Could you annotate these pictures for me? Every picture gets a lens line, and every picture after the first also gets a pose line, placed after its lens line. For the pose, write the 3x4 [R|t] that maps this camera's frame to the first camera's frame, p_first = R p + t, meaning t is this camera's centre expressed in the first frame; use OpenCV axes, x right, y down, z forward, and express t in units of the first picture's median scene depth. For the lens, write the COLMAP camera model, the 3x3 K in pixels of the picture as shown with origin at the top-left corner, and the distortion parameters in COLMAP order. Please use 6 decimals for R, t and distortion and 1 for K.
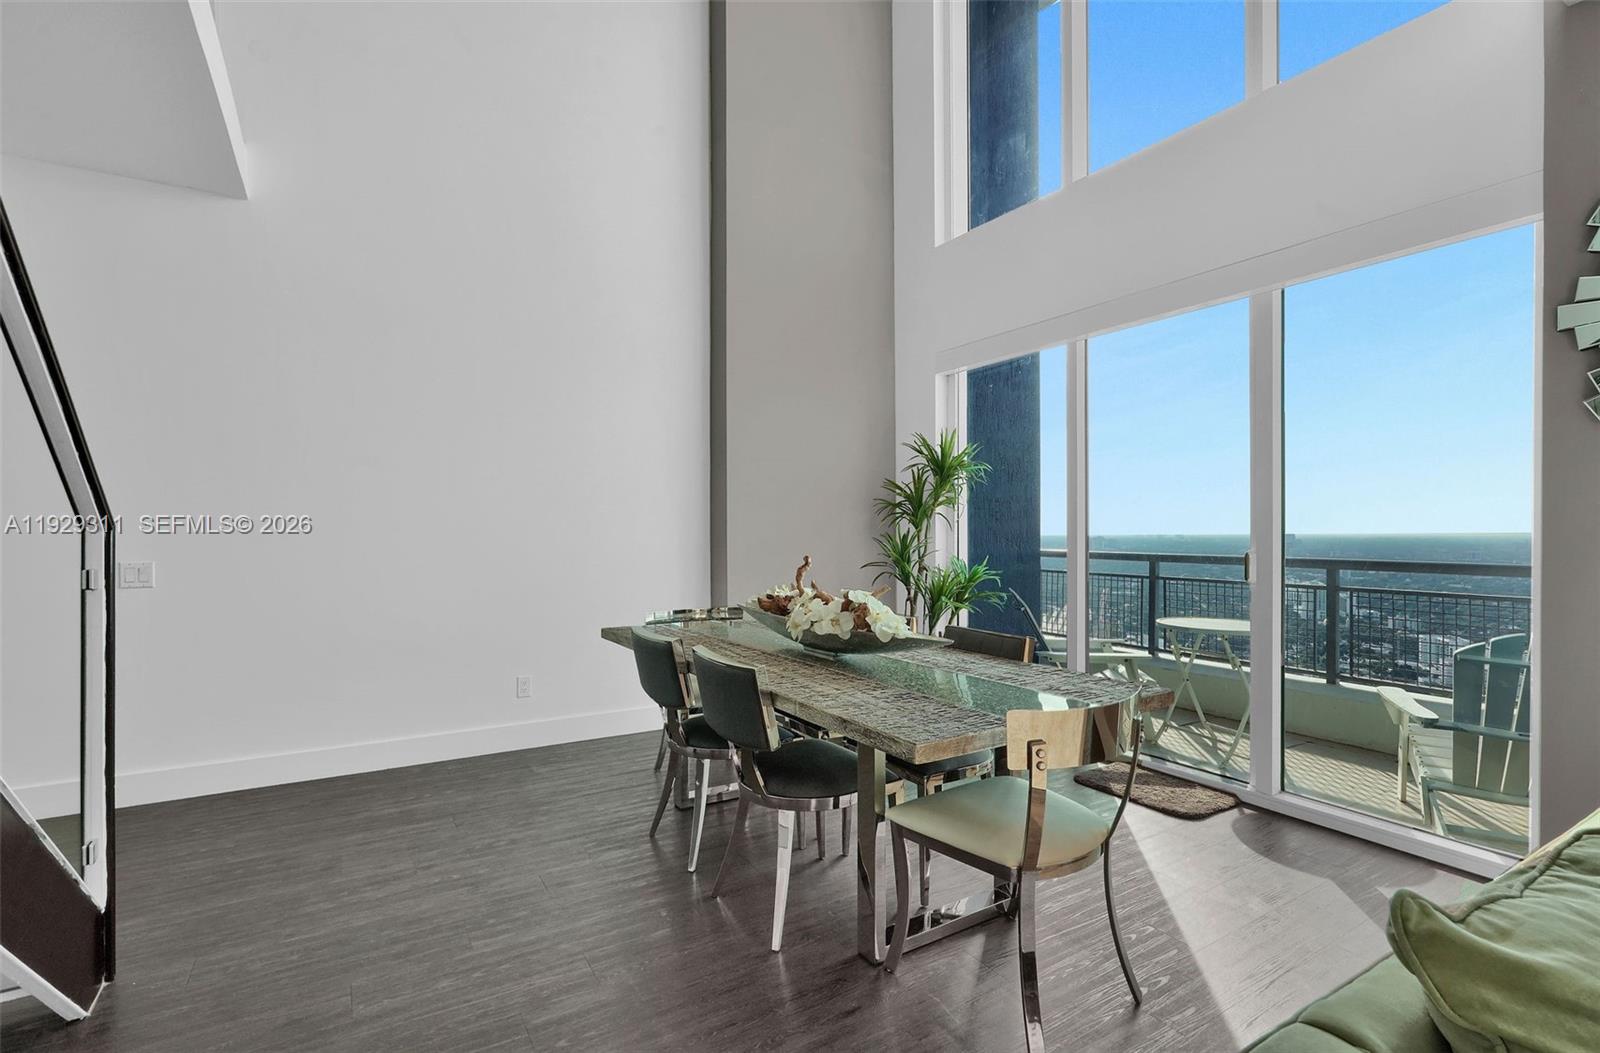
lens RADIAL K [[733.3, 0, 802.2], [0, 733.3, 529.3], [0, 0, 1]] dist [-0.000883, 0.000011]
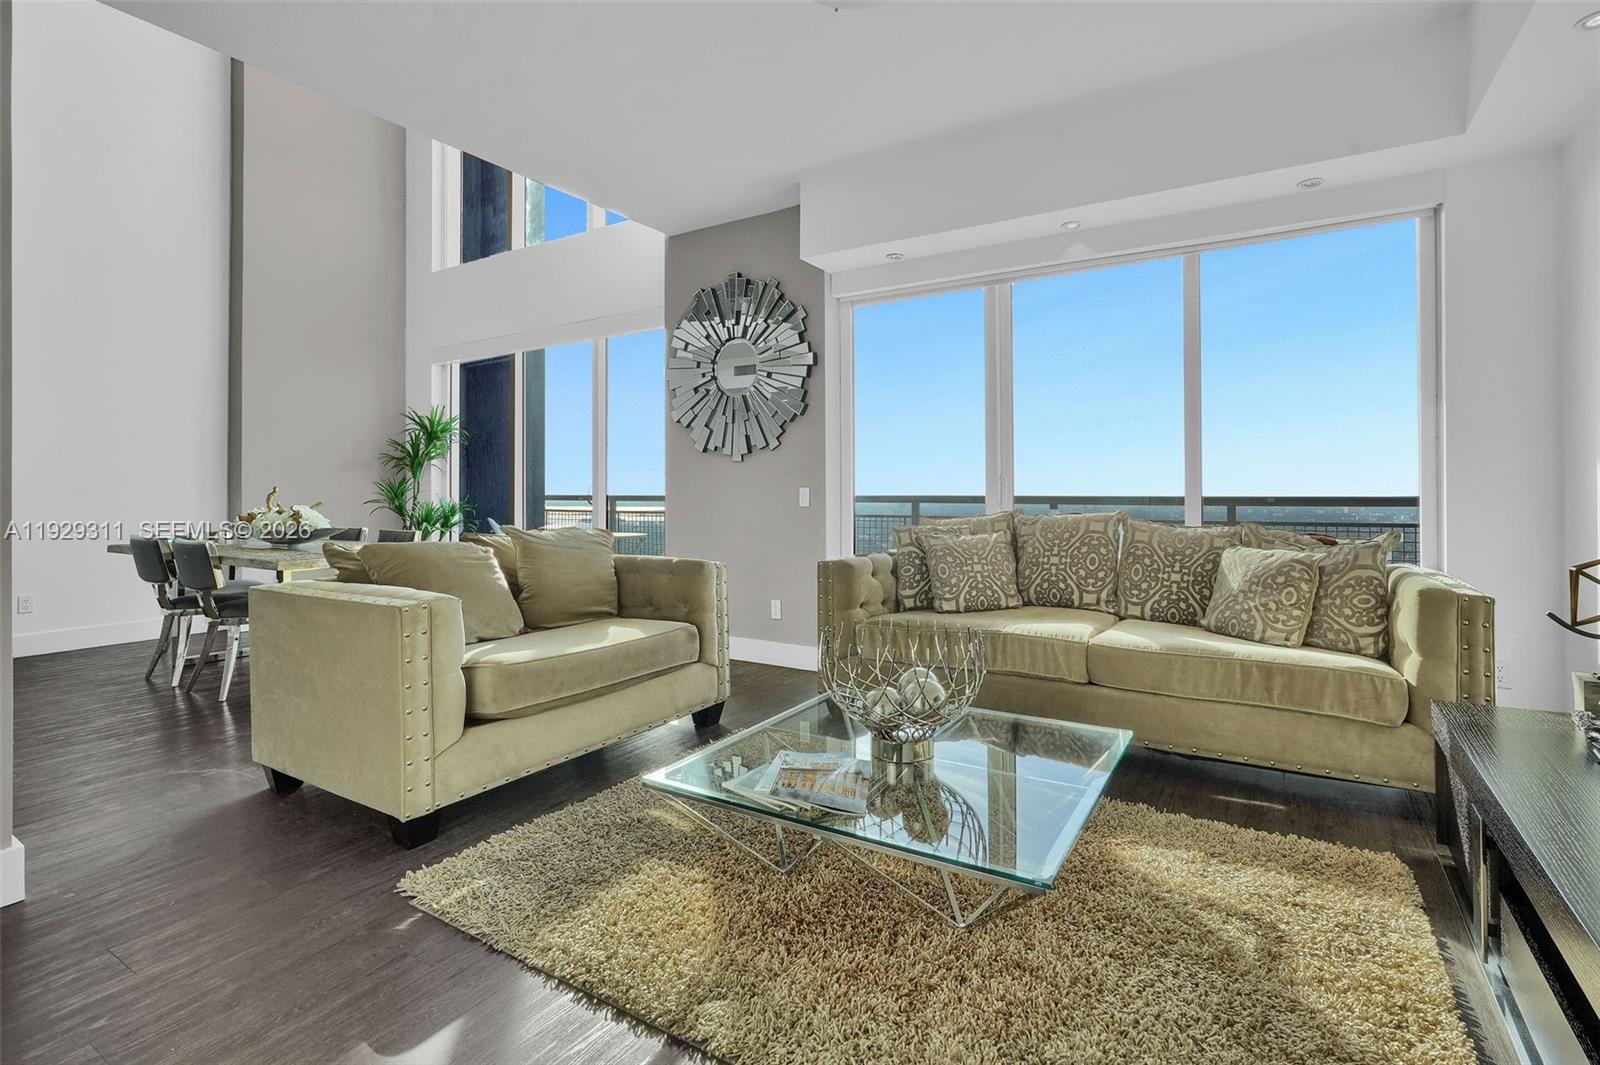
lens RADIAL K [[747.1, 0, 828.8], [0, 747.1, 479.6], [0, 0, 1]] dist [0.002425, 0.000292]
pose [[0.882697, 0.003181, 0.469931, 0.181013], [0.002877, 0.999922, -0.012172, 0.025139], [-0.469933, 0.012096, 0.882619, -0.600219]]
